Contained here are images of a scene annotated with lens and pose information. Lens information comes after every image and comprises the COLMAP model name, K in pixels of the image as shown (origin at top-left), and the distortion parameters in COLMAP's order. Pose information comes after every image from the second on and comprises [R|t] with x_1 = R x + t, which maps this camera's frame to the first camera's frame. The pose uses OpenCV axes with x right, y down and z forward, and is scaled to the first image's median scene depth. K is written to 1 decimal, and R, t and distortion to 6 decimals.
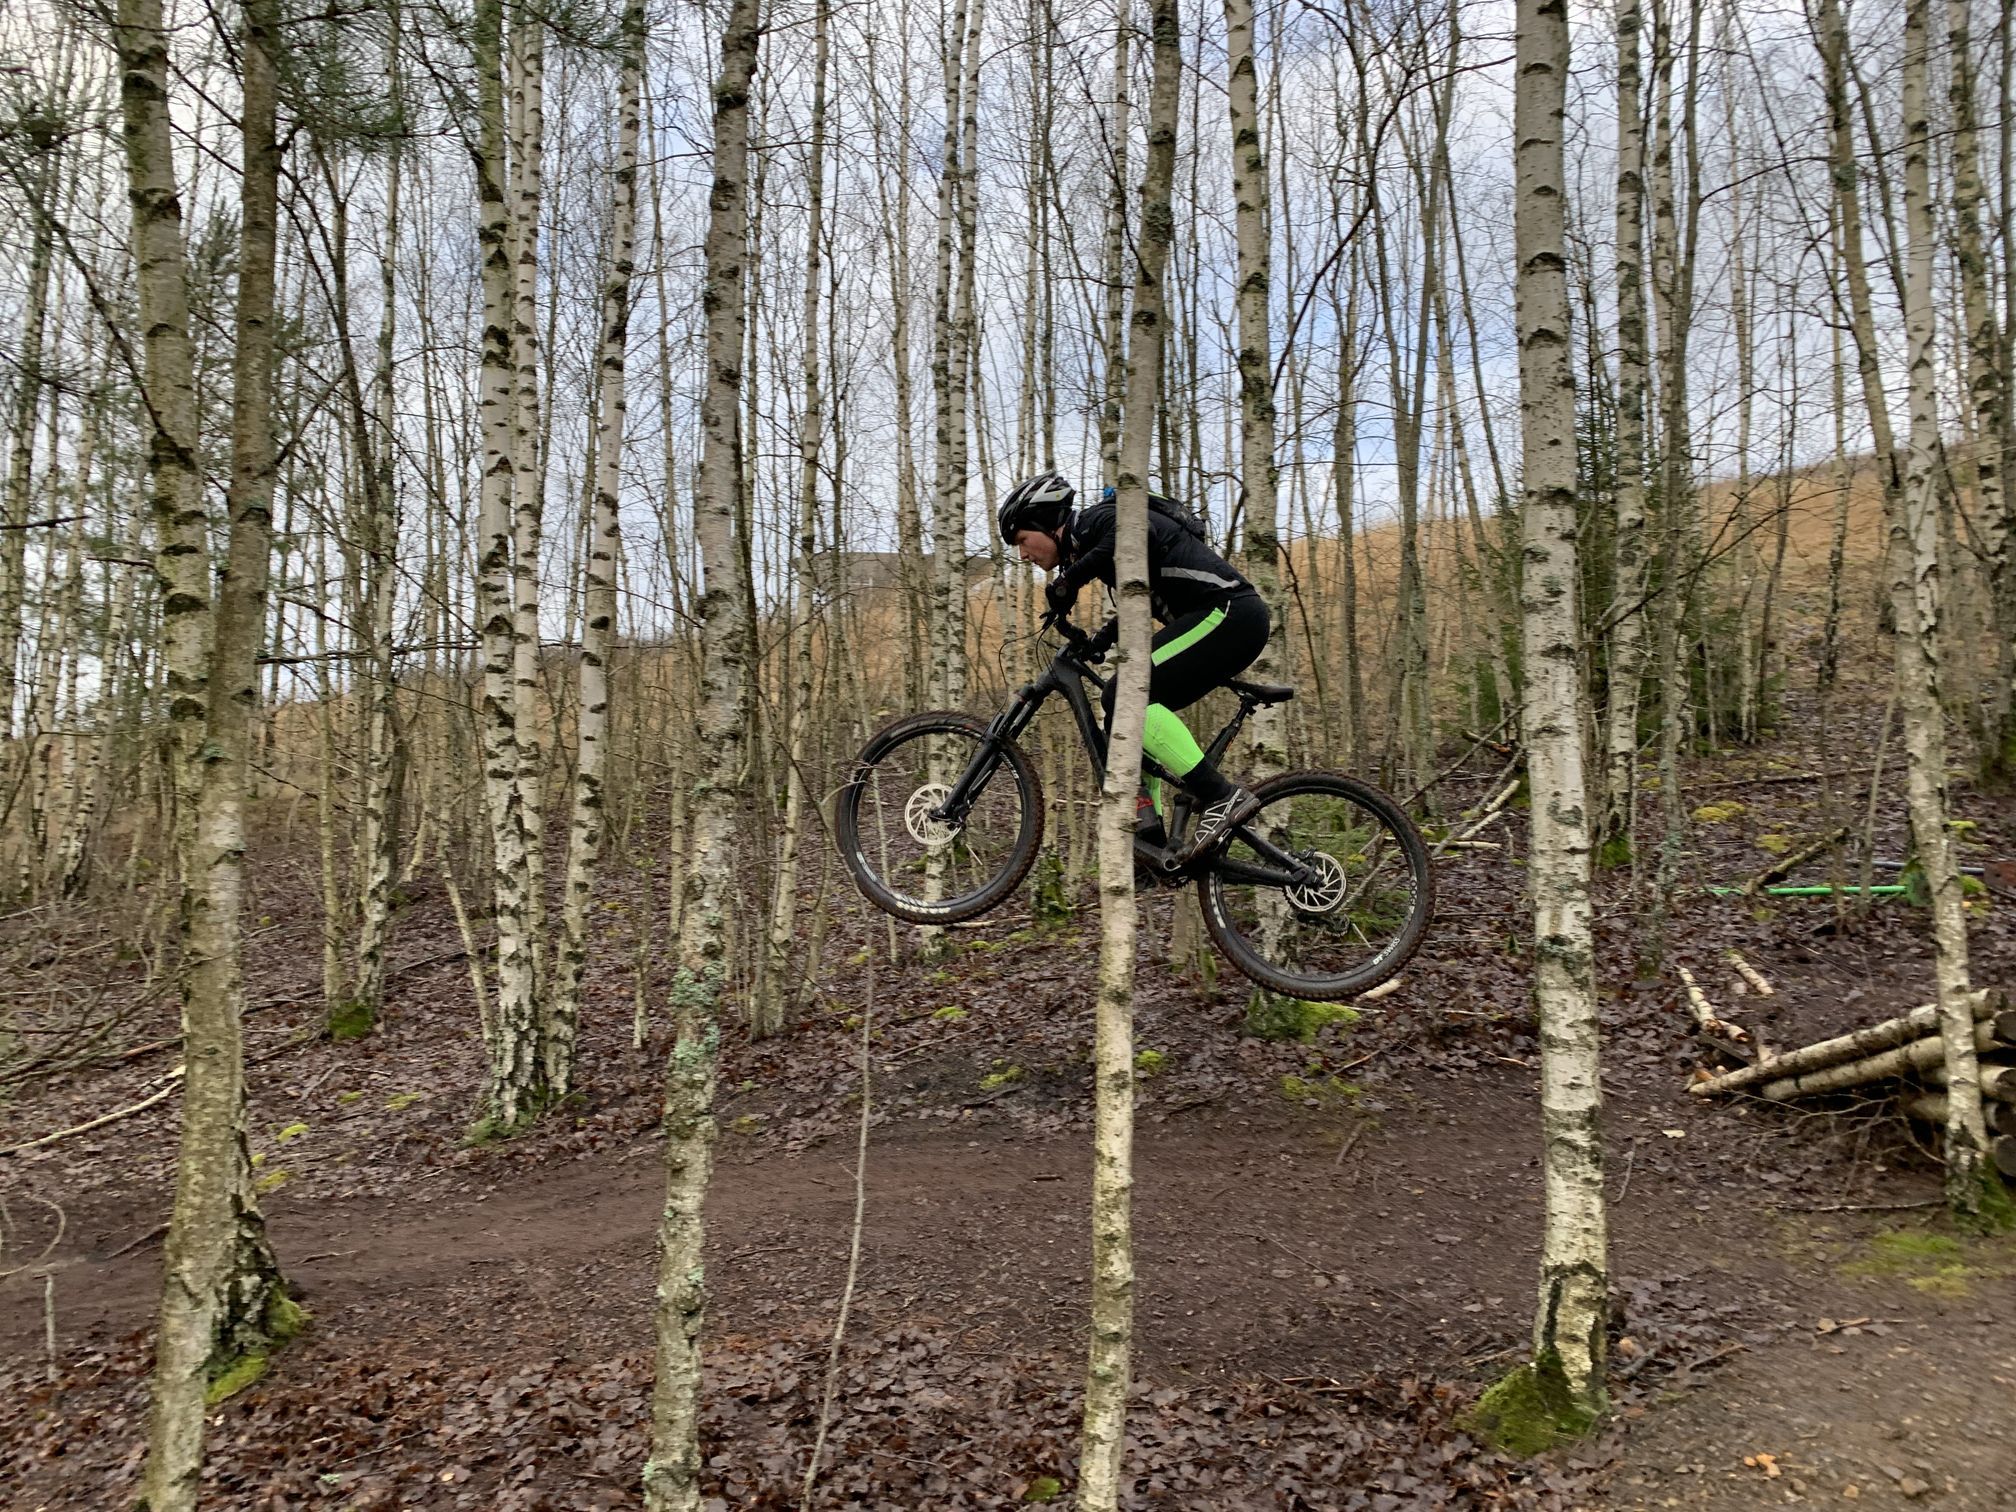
lens RADIAL K [[1524.7, 0, 993.9], [0, 1524.7, 751.1], [0, 0, 1]] dist [0.035866, -0.038803]
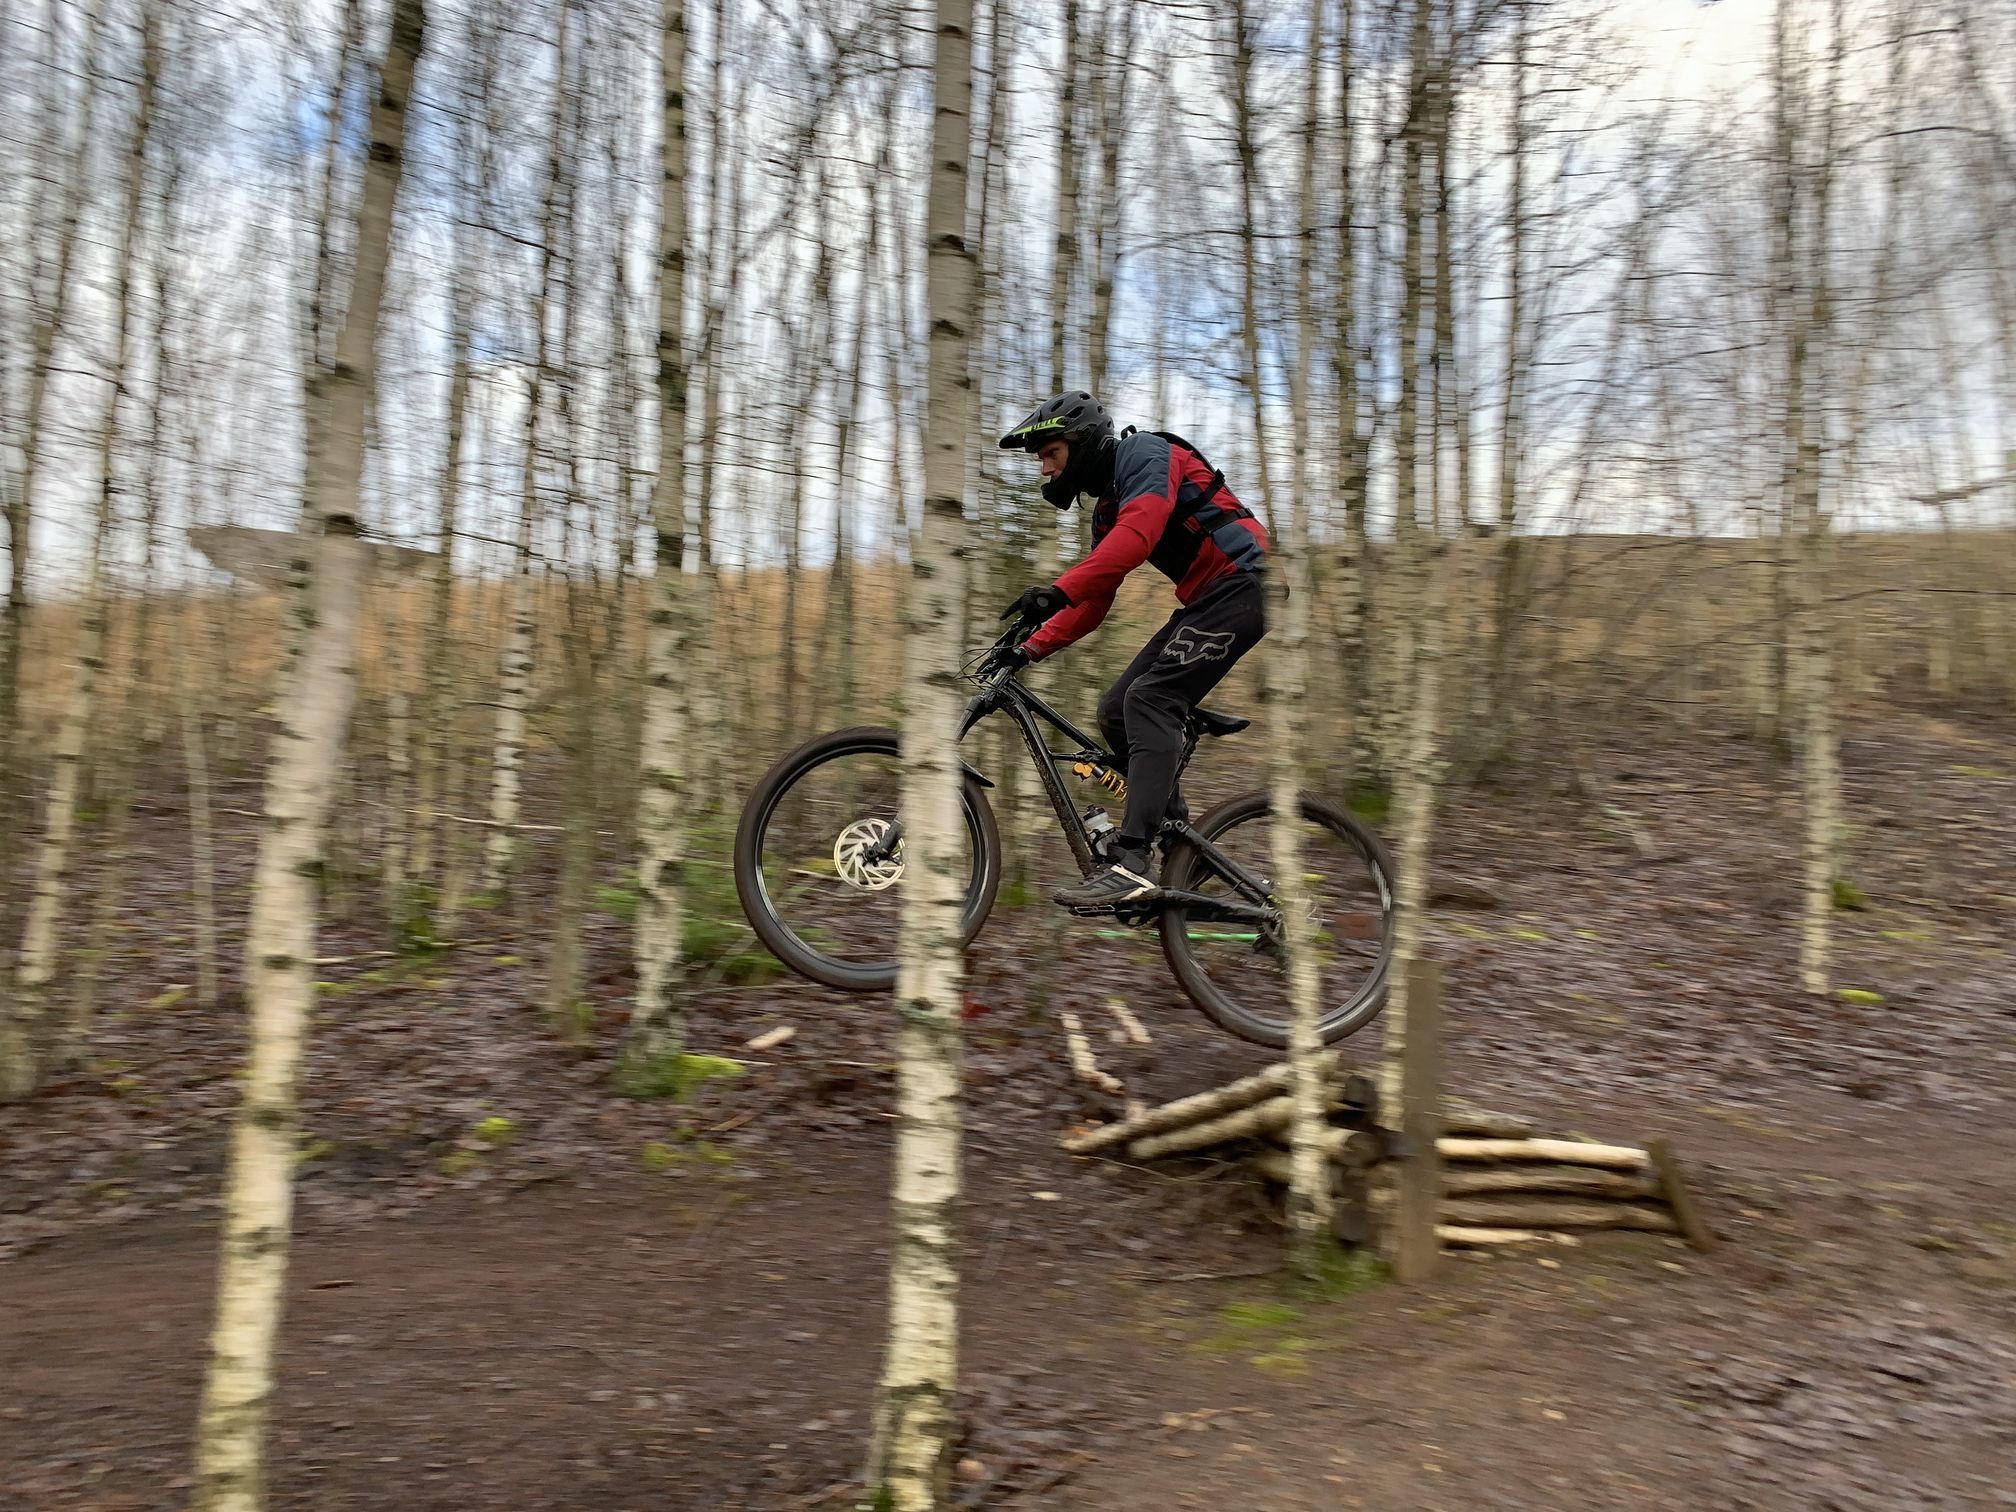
lens RADIAL K [[1524.7, 0, 989.1], [0, 1524.7, 729.1], [0, 0, 1]] dist [0.035866, -0.038803]
pose [[0.936975, 0.064453, 0.343401, 0.073334], [-0.053659, 0.997723, -0.040853, -0.000851], [-0.345252, 0.019851, 0.938300, 0.127987]]
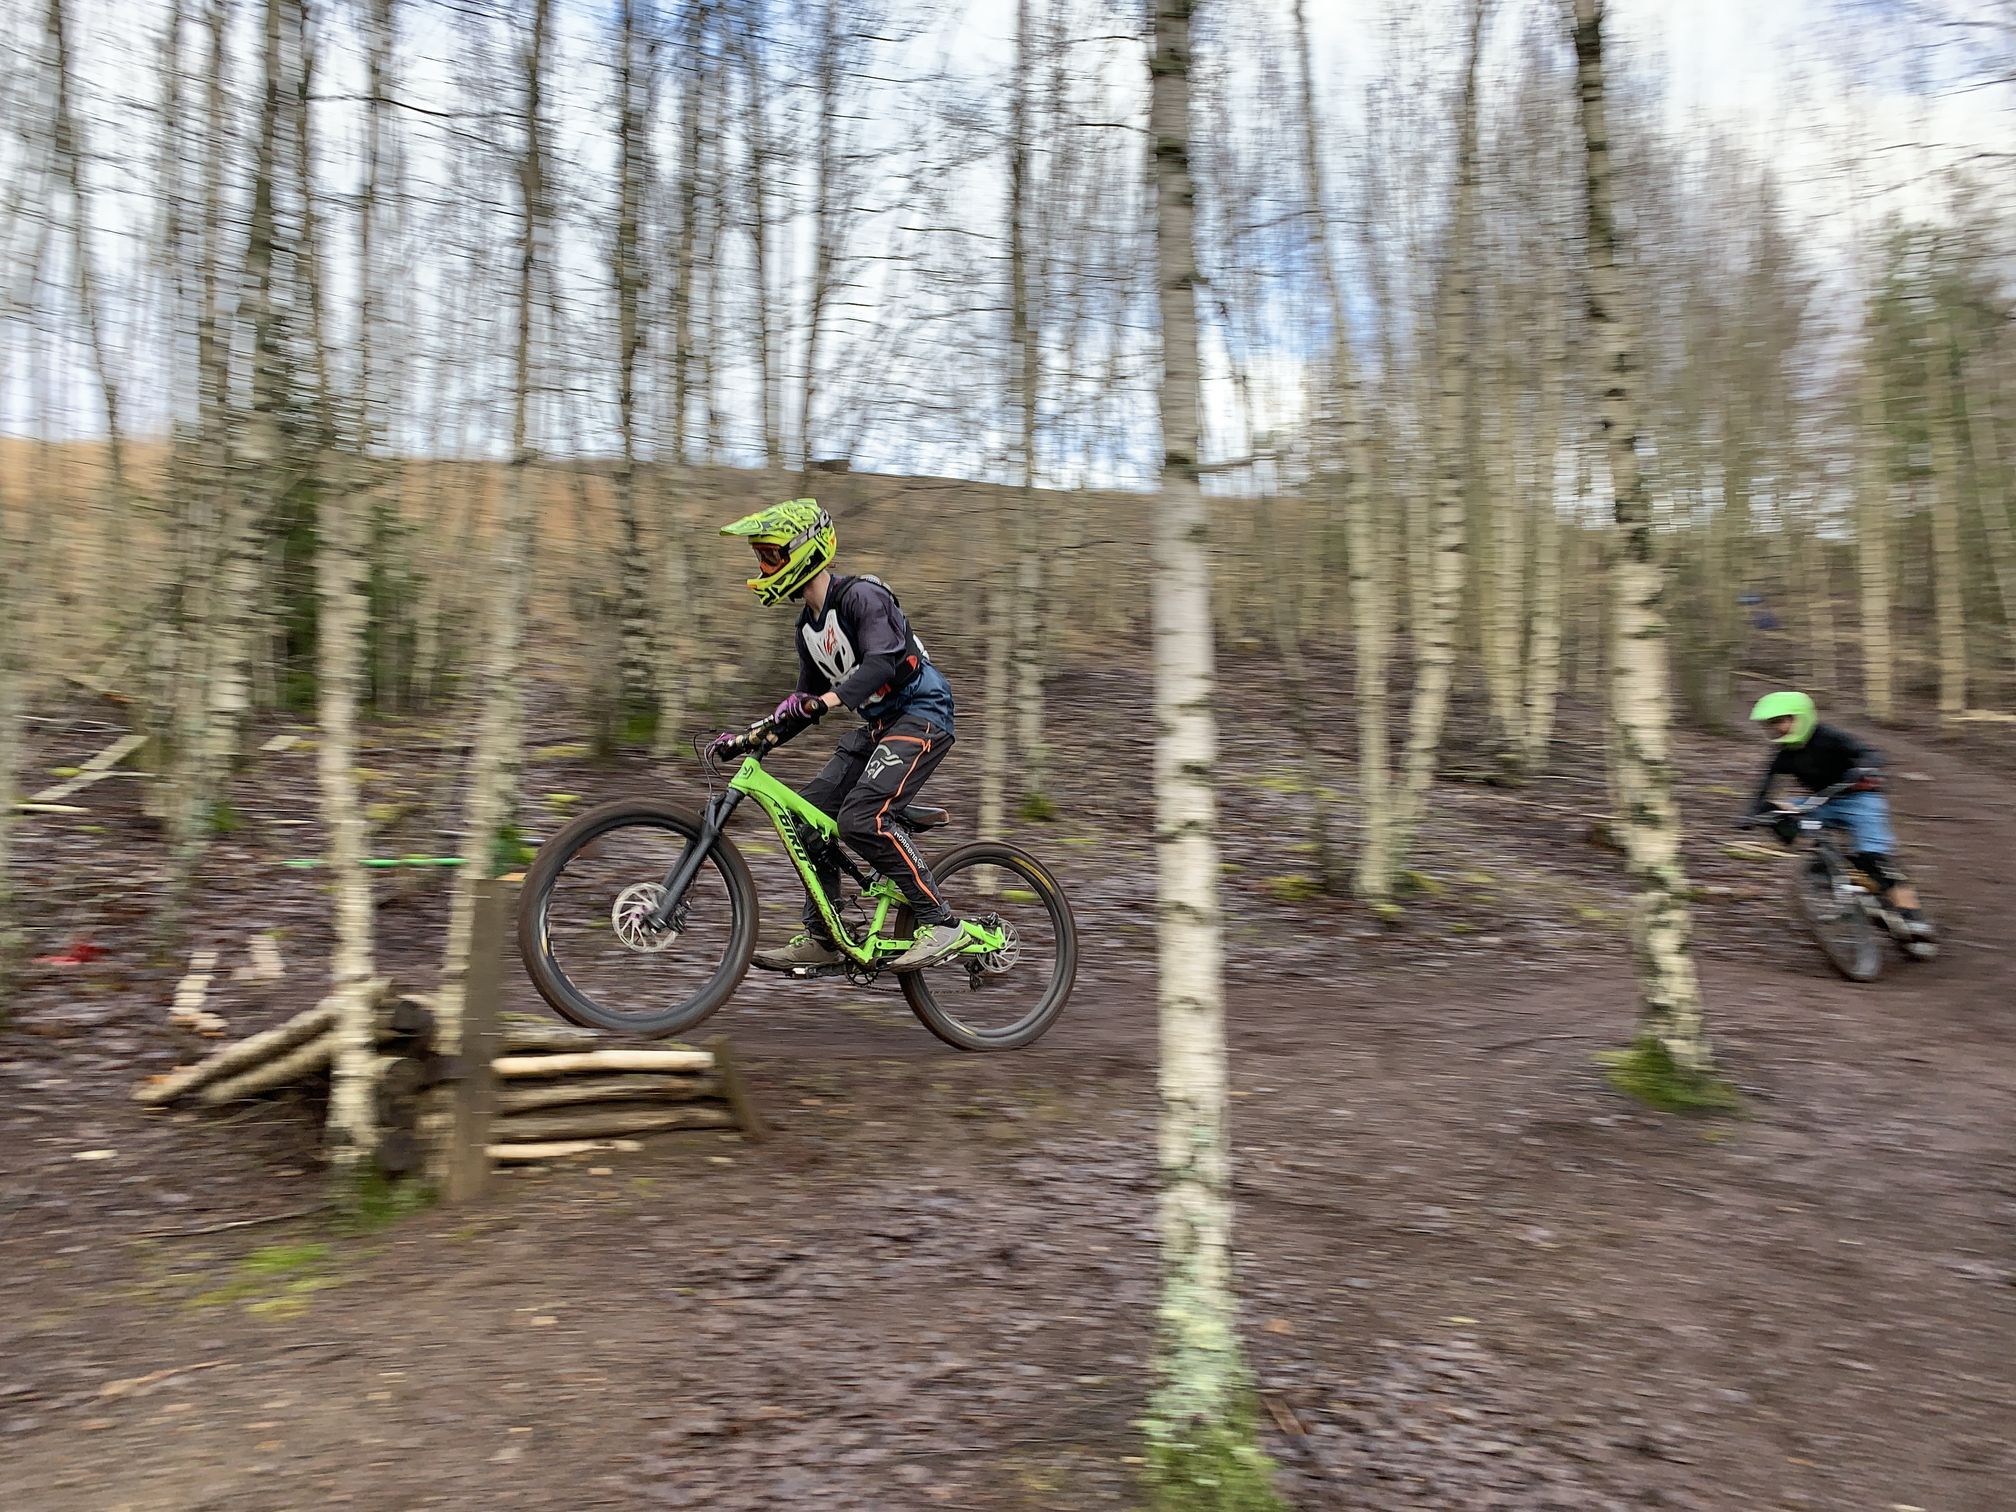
lens RADIAL K [[1524.7, 0, 984.4], [0, 1524.7, 729.3], [0, 0, 1]] dist [0.035866, -0.038803]
pose [[0.724435, 0.052722, 0.687324, 0.231104], [-0.060786, 0.998073, -0.012491, -0.008813], [-0.686658, -0.032731, 0.726244, 0.050074]]
